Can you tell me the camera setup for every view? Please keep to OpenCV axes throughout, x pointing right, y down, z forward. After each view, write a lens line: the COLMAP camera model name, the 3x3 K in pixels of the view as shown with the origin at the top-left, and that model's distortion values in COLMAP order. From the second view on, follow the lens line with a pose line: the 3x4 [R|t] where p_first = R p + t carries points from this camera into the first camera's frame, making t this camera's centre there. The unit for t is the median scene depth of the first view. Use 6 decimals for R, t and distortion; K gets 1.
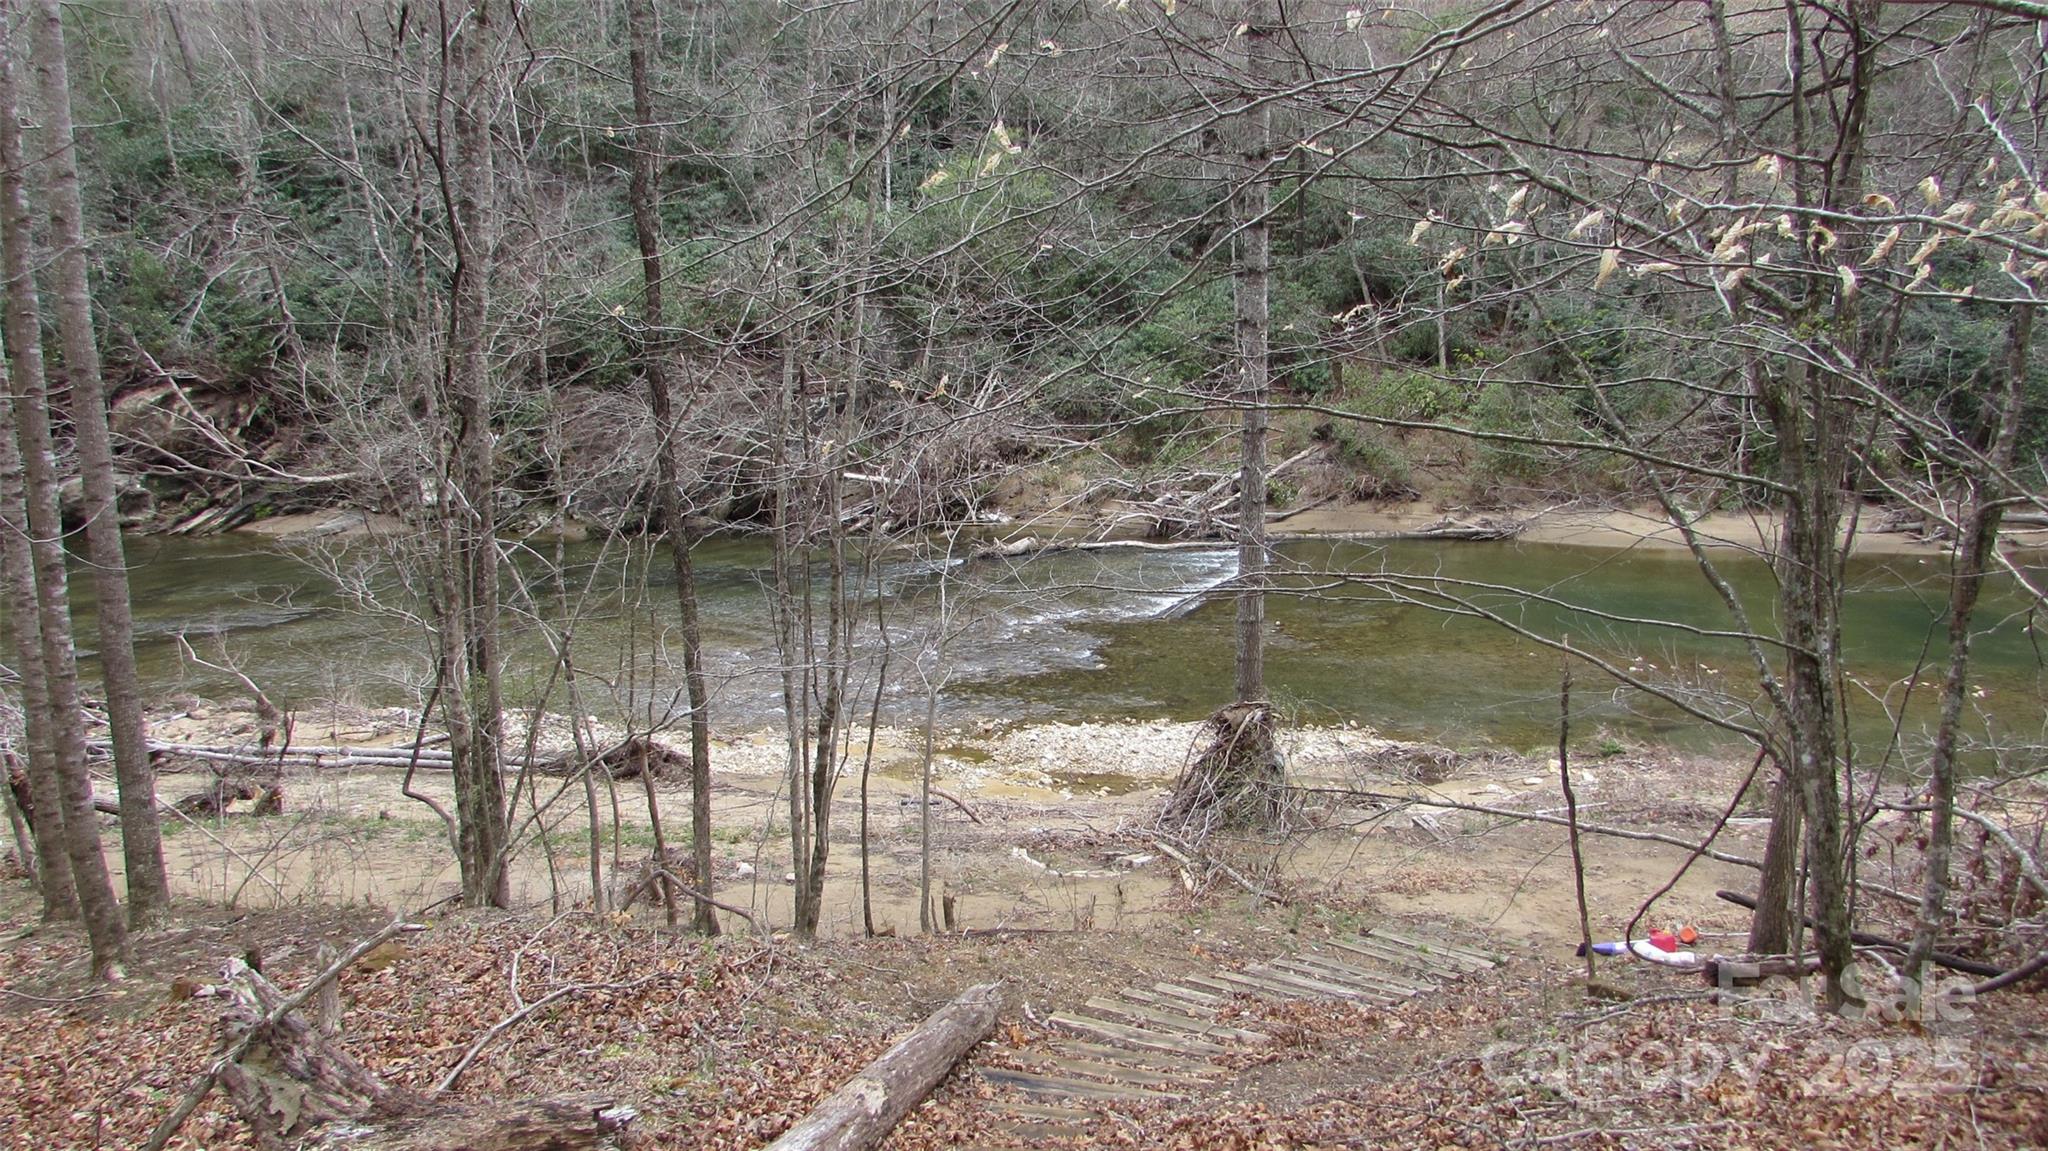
lens RADIAL K [[1457.4, 0, 1022.5], [0, 1457.4, 586.4], [0, 0, 1]] dist [-0.022307, 0.006367]
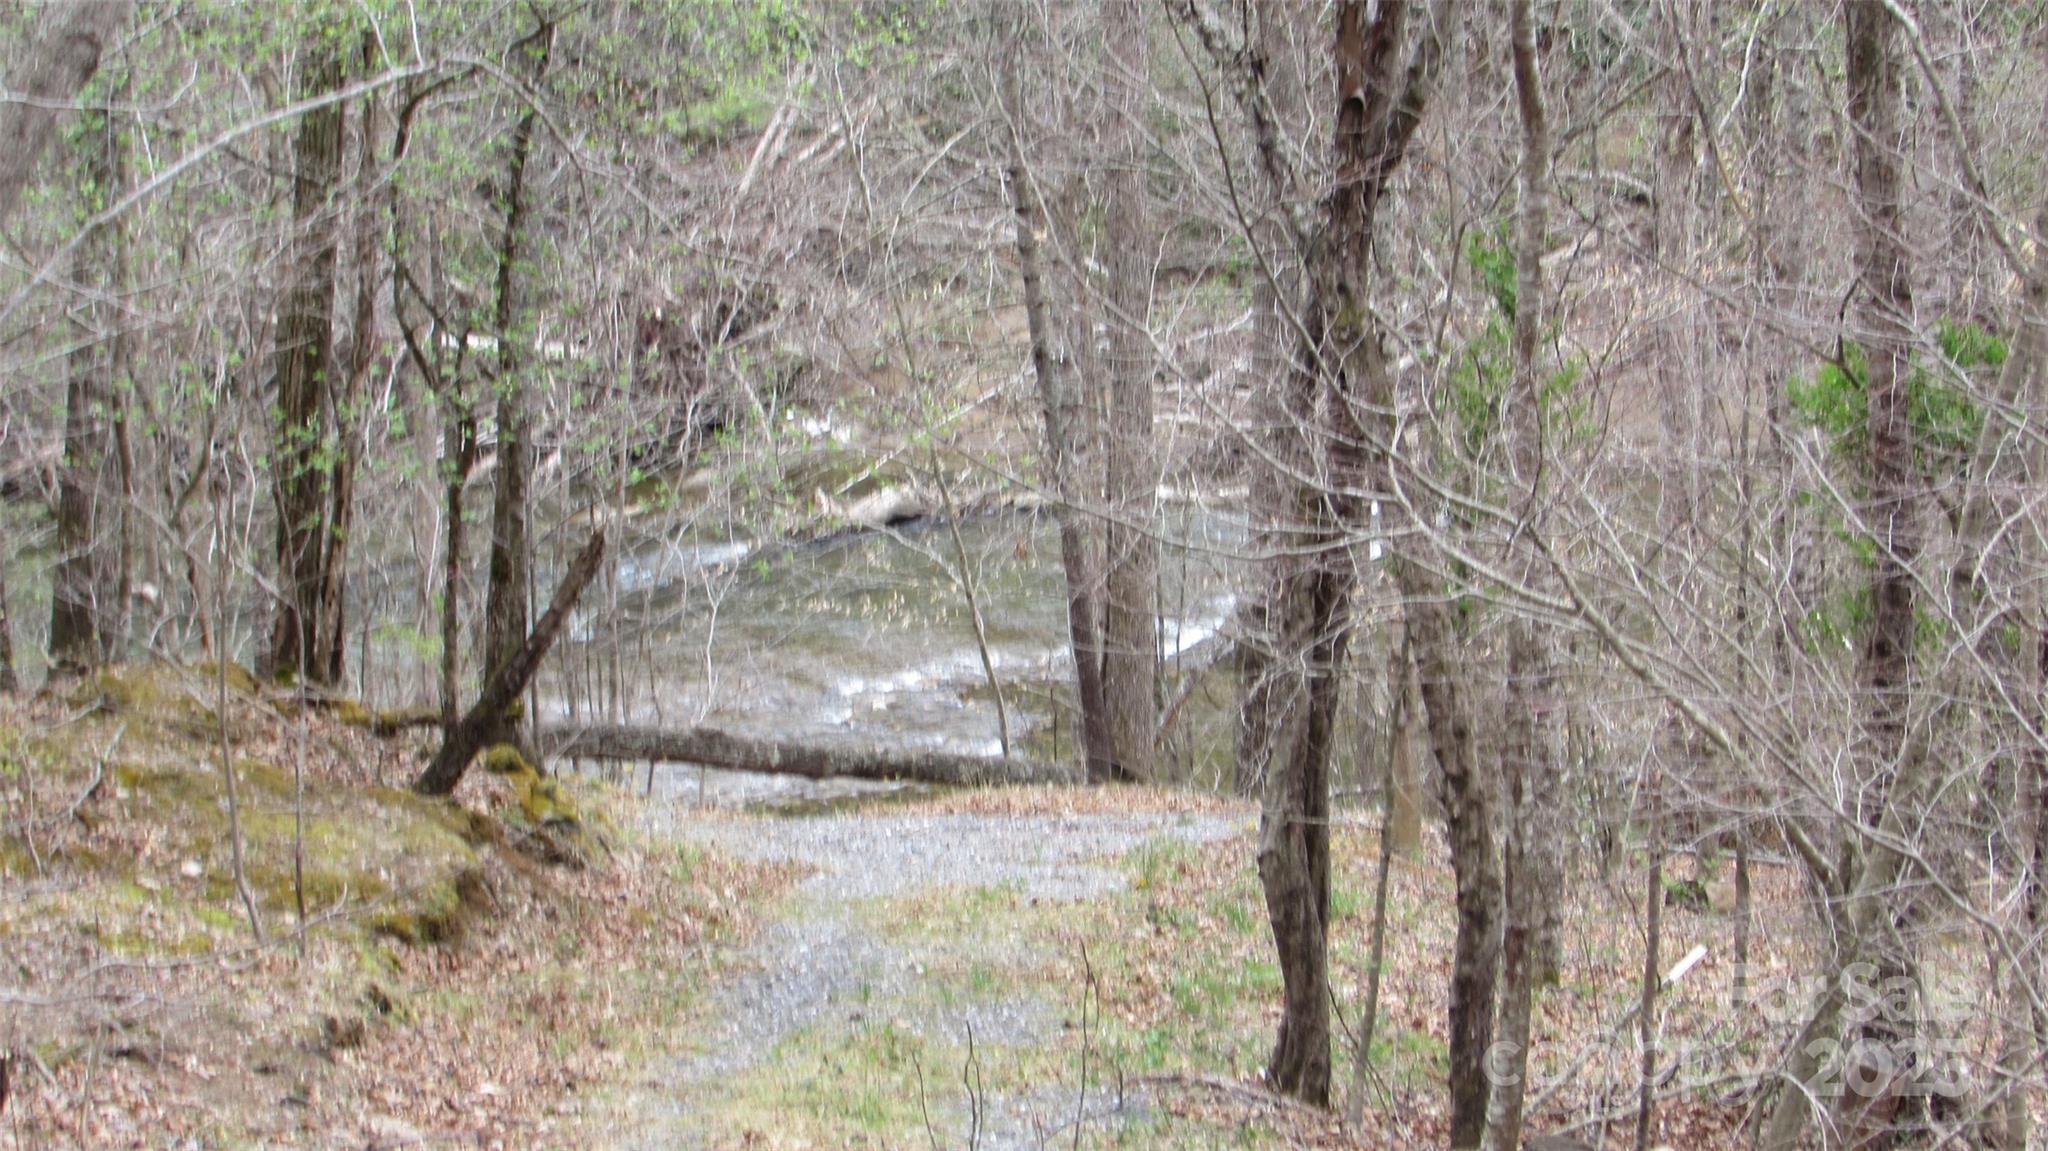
lens RADIAL K [[6848.8, 0, 1024.2], [0, 6848.8, 575.5], [0, 0, 1]] dist [-0.015421, 0.000000]
pose [[0.999419, -0.034068, -0.001423, 0.076445], [0.034074, 0.999410, 0.004424, -0.027585], [0.001271, -0.004469, 0.999989, -1.731573]]
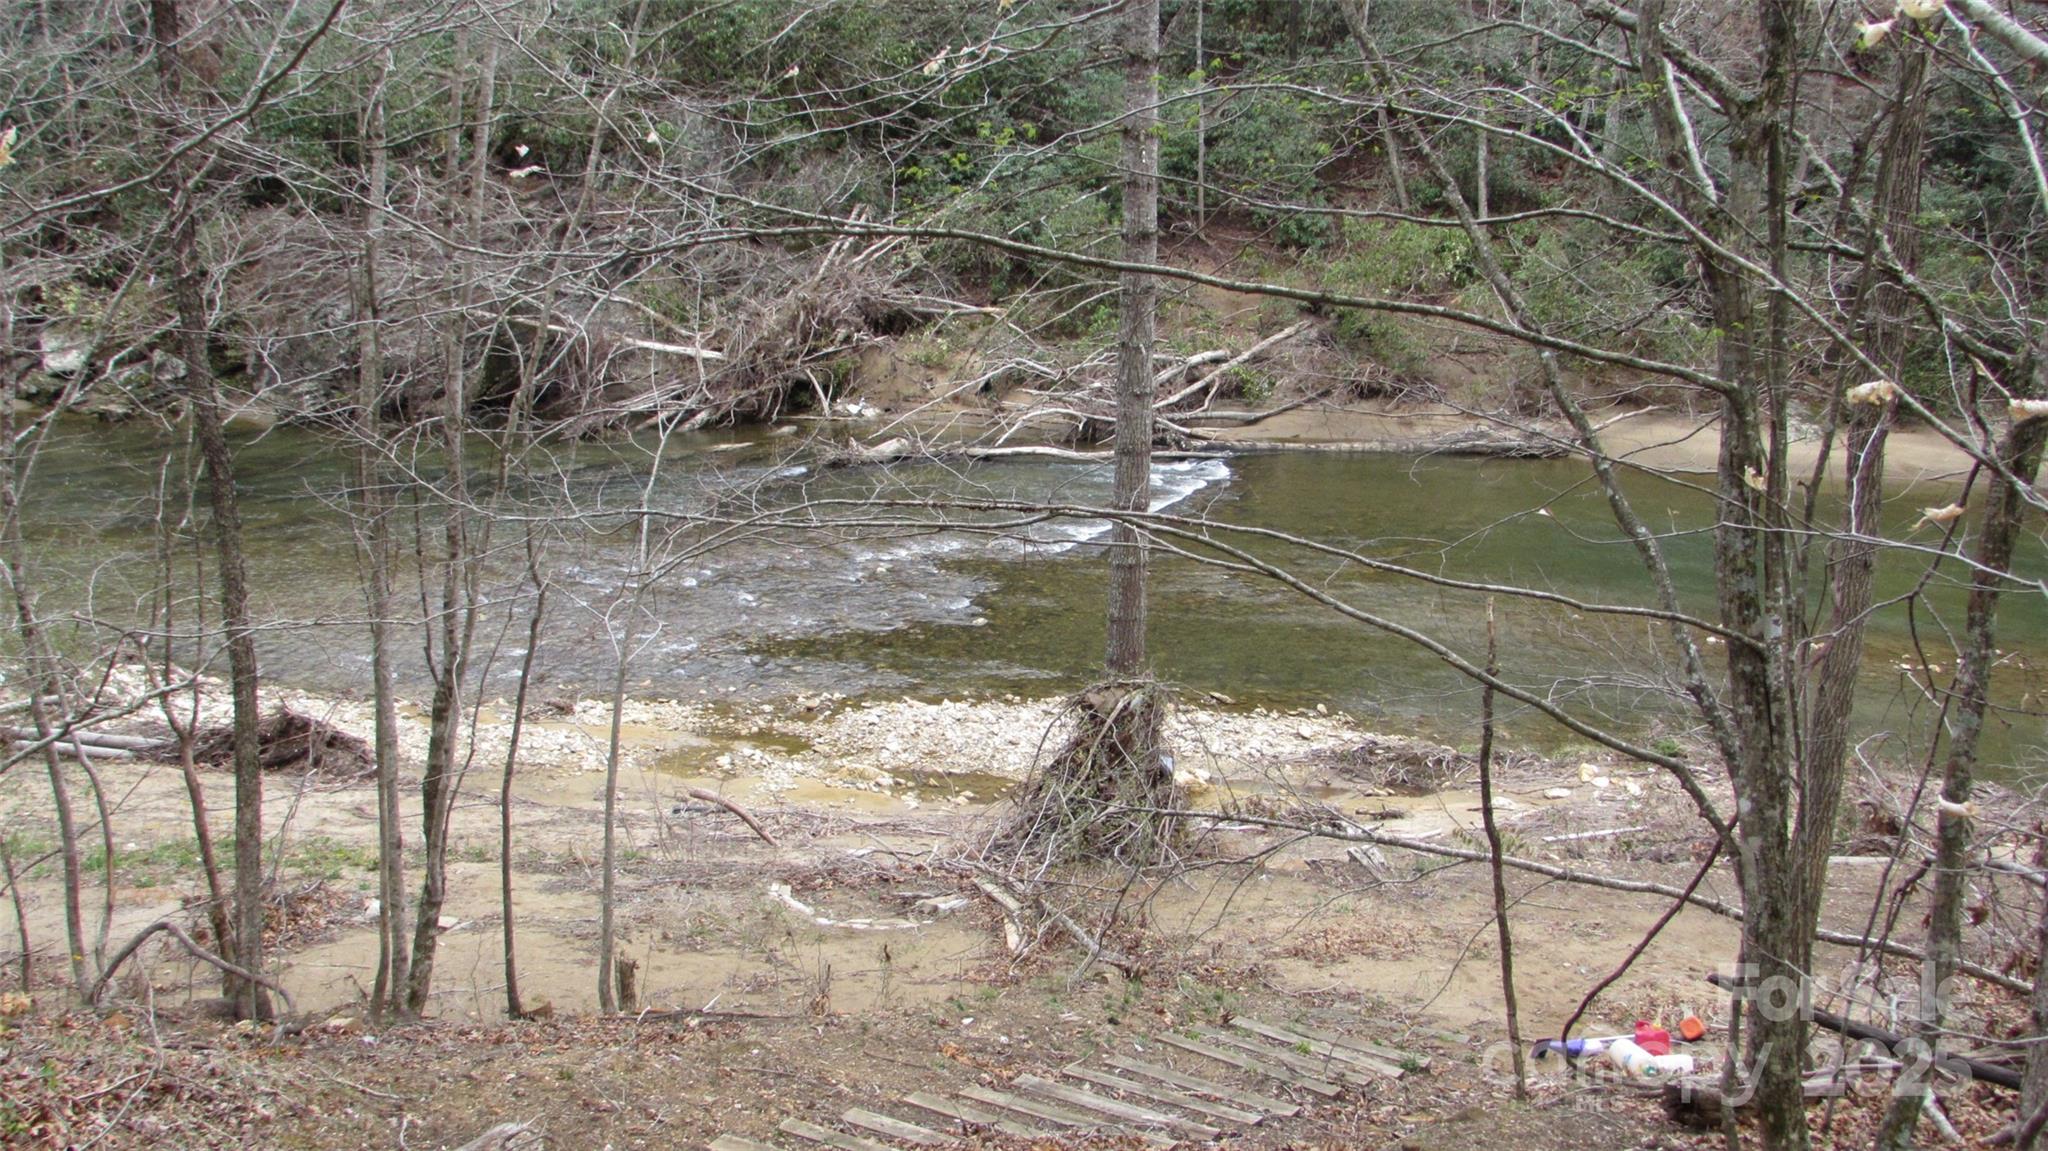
lens RADIAL K [[2000.9, 0, 1021.9], [0, 2000.9, 585.4], [0, 0, 1]] dist [-0.033061, 0.000000]
pose [[0.998620, 0.020679, 0.048279, 0.033777], [-0.022539, 0.999012, 0.038303, -0.001086], [-0.047439, -0.039339, 0.998099, 0.025534]]
